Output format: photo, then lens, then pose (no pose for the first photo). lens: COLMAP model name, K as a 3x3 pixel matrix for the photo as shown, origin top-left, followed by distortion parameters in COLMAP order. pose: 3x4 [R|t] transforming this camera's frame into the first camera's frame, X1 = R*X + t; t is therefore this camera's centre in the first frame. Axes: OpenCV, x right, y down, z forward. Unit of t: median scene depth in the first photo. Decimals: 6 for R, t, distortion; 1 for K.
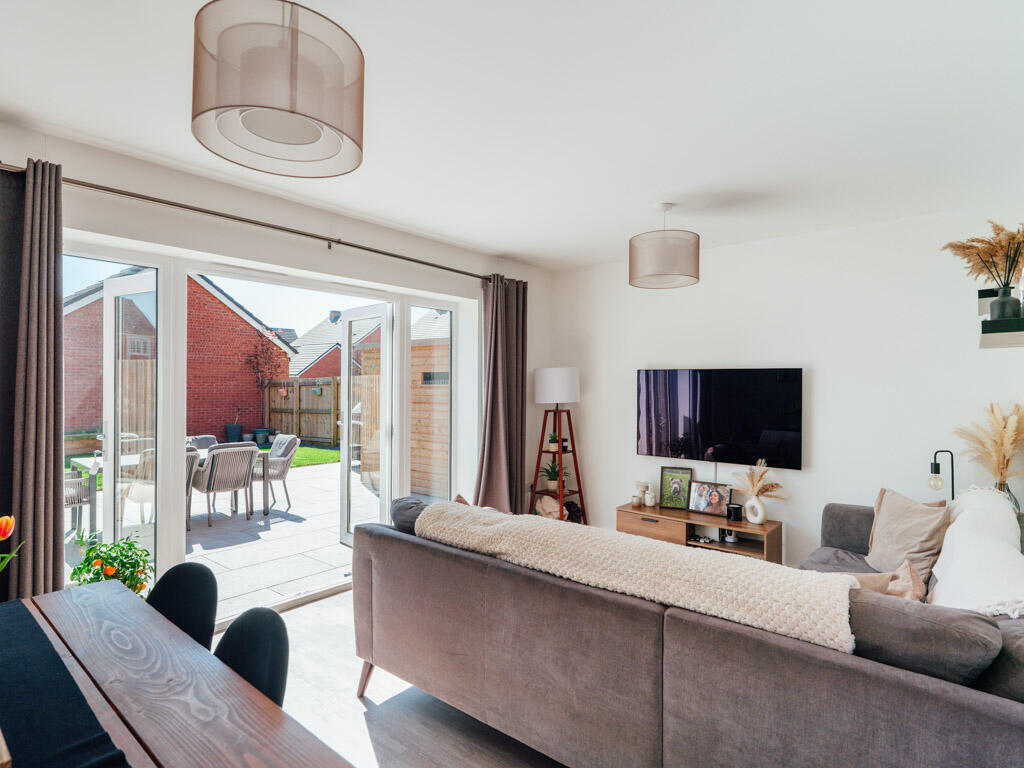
lens RADIAL K [[557.5, 0, 515.1], [0, 557.5, 385.0], [0, 0, 1]] dist [-0.006573, -0.000817]
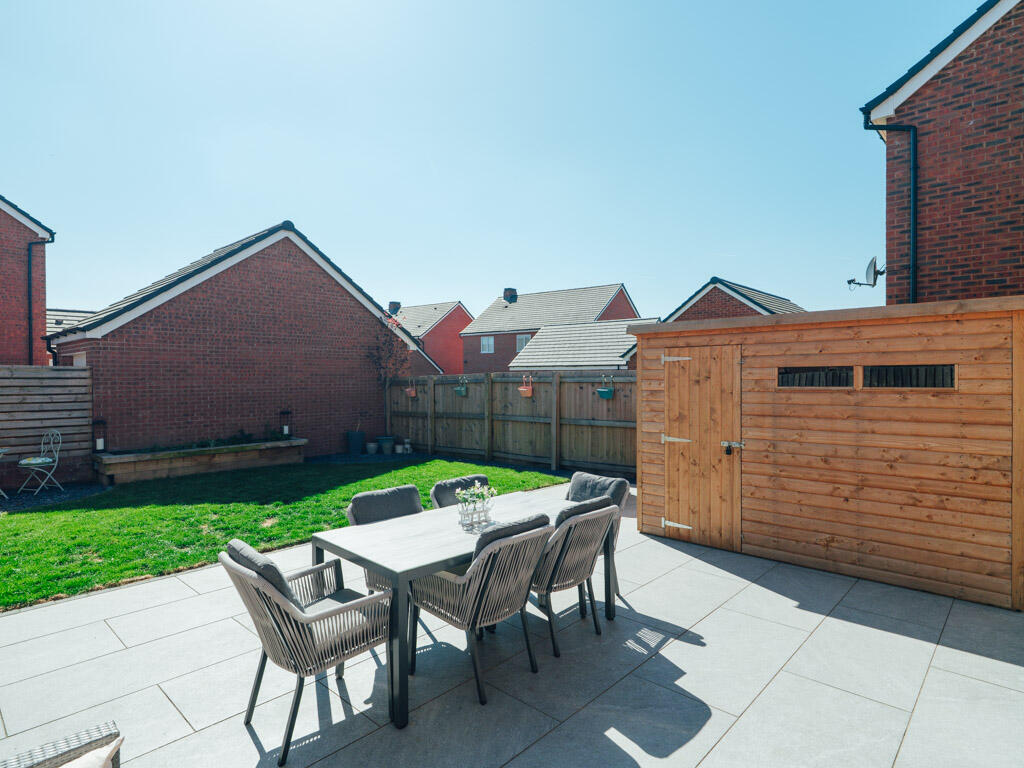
lens RADIAL K [[557.5, 0, 513.2], [0, 557.5, 381.8], [0, 0, 1]] dist [-0.006573, -0.000817]
pose [[0.998627, -0.007988, -0.051775, -0.236318], [0.008380, 0.999938, 0.007352, -0.007591], [0.051713, -0.007775, 0.998632, 0.193703]]
